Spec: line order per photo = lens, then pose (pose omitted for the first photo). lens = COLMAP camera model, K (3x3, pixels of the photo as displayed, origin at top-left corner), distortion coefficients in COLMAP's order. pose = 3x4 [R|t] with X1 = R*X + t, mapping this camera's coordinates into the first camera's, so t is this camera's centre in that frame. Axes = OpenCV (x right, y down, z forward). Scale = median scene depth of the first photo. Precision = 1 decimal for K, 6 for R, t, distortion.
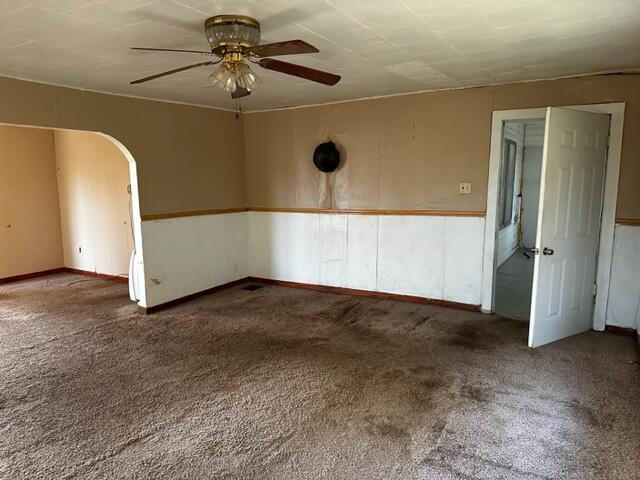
lens RADIAL K [[442.4, 0, 320.1], [0, 442.4, 242.8], [0, 0, 1]] dist [0.037154, -0.032769]
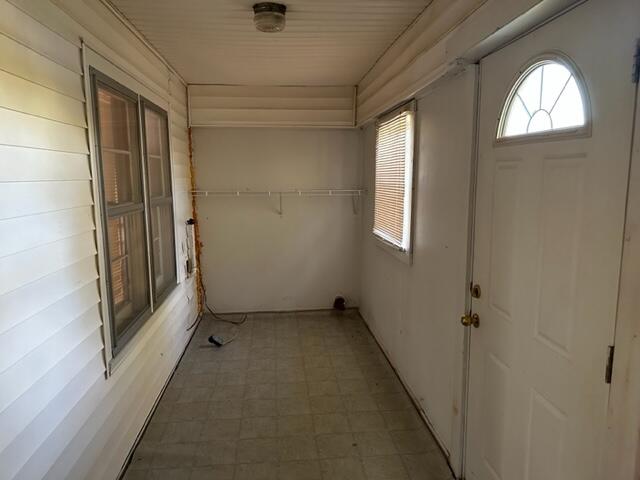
lens RADIAL K [[442.4, 0, 320.4], [0, 442.4, 239.3], [0, 0, 1]] dist [0.037154, -0.032769]
pose [[0.791945, -0.093809, 0.603343, 0.260599], [0.096234, 0.994954, 0.028382, -0.087384], [-0.602961, 0.035585, 0.796977, 0.512095]]
